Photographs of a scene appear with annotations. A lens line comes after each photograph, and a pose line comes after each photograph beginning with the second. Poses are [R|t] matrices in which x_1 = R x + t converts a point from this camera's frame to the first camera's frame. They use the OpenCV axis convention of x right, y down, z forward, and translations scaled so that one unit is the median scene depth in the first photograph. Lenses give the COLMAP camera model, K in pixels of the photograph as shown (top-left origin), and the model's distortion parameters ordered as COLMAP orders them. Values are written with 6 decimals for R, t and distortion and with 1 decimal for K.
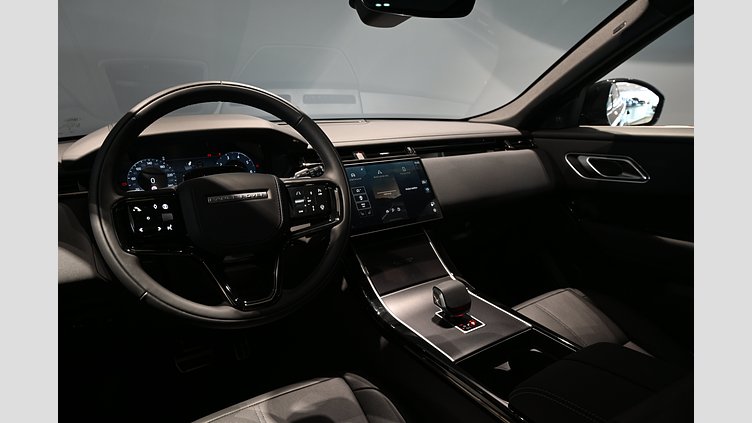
lens RADIAL K [[435.5, 0, 376.0], [0, 435.5, 211.5], [0, 0, 1]] dist [-0.000531, -0.000148]
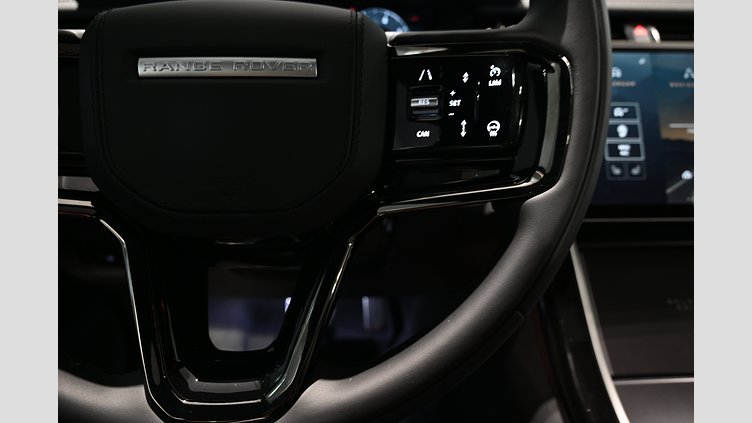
lens RADIAL K [[461.8, 0, 378.4], [0, 461.8, 250.8], [0, 0, 1]] dist [-0.000464, -0.000264]
pose [[0.882220, 0.224444, -0.413898, -0.031327], [-0.134938, 0.962721, 0.234436, 0.005442], [0.451087, -0.150974, 0.879618, 0.498743]]
